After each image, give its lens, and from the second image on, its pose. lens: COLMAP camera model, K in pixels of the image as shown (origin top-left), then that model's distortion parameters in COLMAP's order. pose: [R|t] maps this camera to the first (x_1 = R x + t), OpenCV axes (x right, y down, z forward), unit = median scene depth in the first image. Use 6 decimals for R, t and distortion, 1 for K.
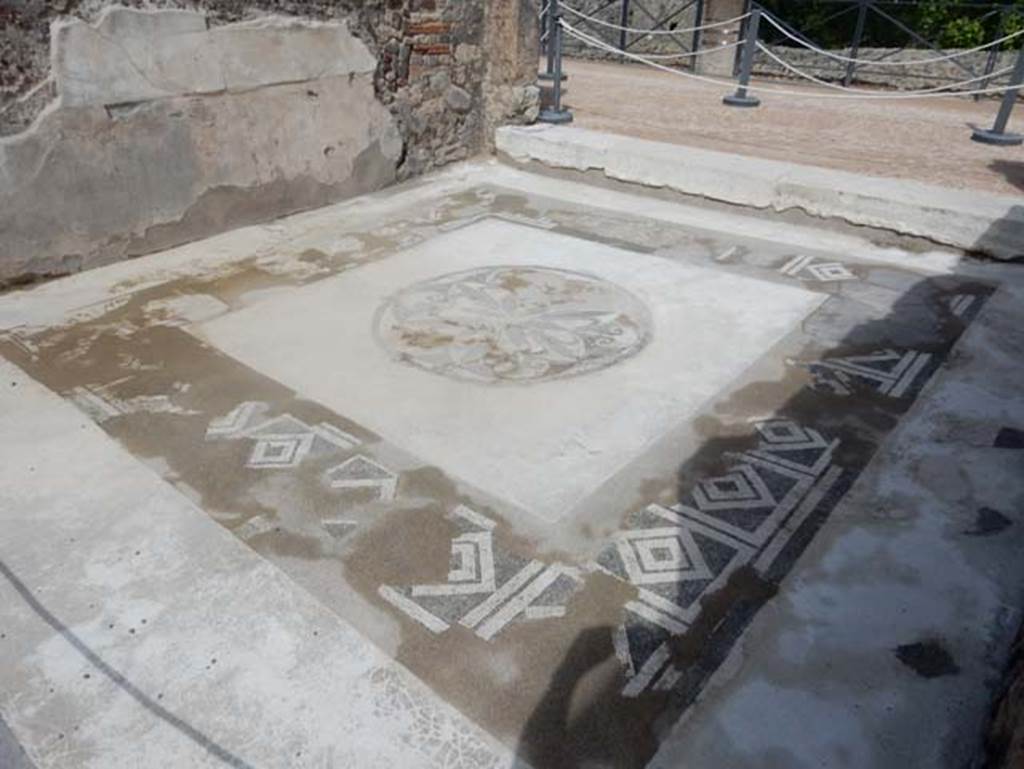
lens RADIAL K [[745.4, 0, 512.0], [0, 745.4, 384.5], [0, 0, 1]] dist [-0.010460, 0.001103]
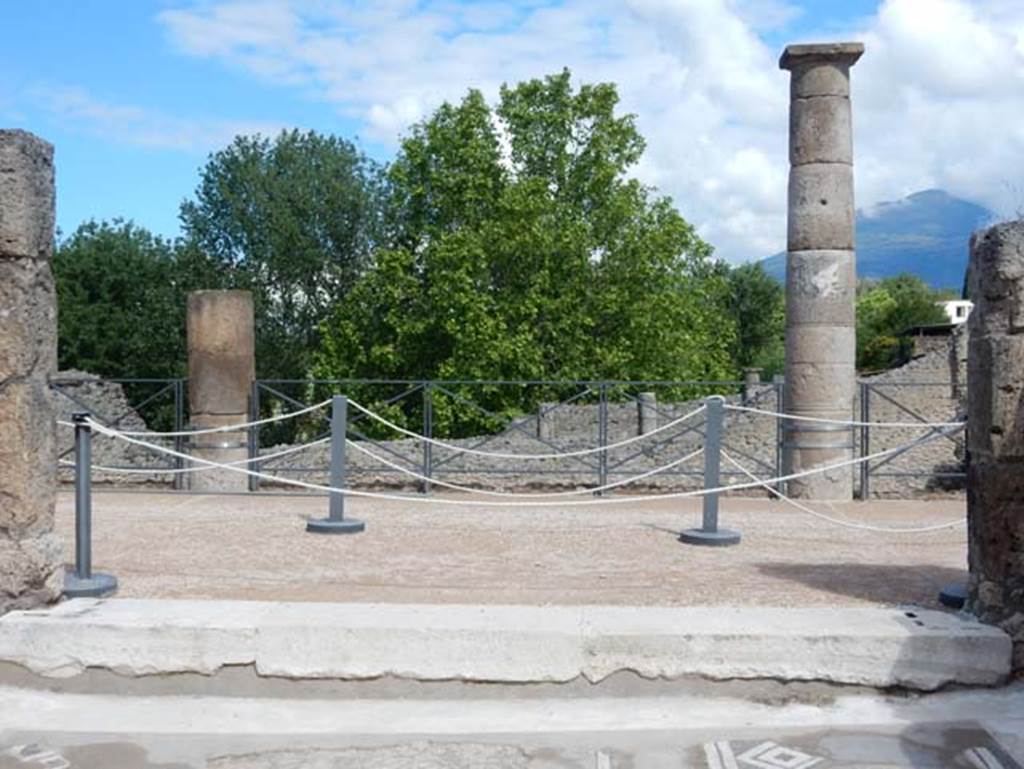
lens RADIAL K [[1228.0, 0, 512.0], [0, 1228.0, 384.5], [0, 0, 1]] dist [-0.004711, -0.016904]
pose [[0.791993, -0.022372, 0.610120, -0.305906], [0.301652, 0.883171, -0.359188, -0.103302], [-0.530804, 0.468518, 0.706214, 0.198041]]
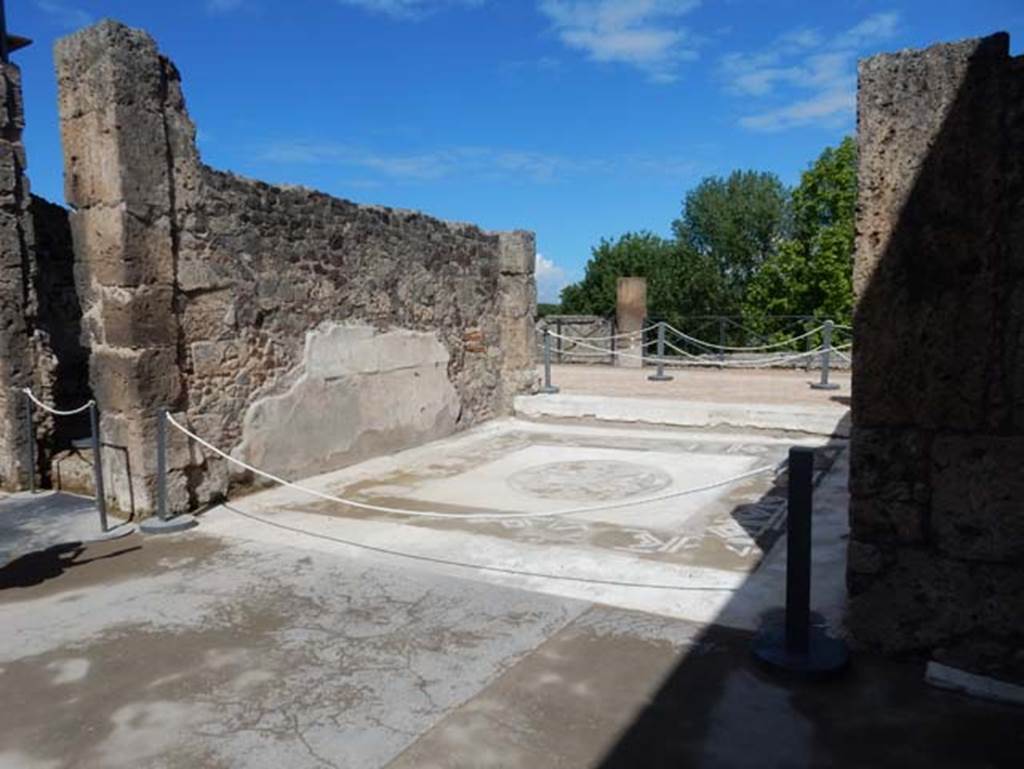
lens RADIAL K [[736.8, 0, 512.0], [0, 736.8, 384.5], [0, 0, 1]] dist [-0.006510, 0.003029]
pose [[0.987185, -0.045041, 0.153089, -0.313753], [0.102164, 0.915346, -0.389492, 0.260711], [-0.122587, 0.400141, 0.908218, -0.441505]]
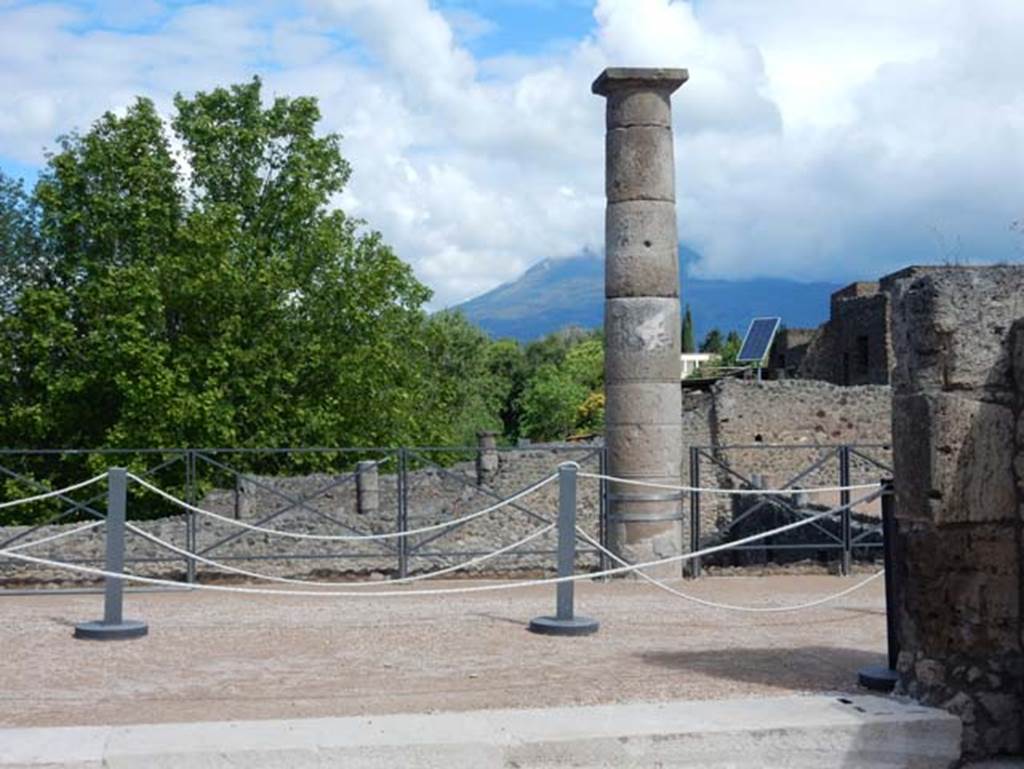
lens RADIAL K [[1451.5, 0, 512.0], [0, 1451.5, 384.5], [0, 0, 1]] dist [-0.024858, 0.022376]
pose [[0.625098, 0.005441, 0.780528, -0.437824], [0.388048, 0.865478, -0.316807, -0.159831], [-0.677253, 0.500917, 0.538897, 0.297219]]
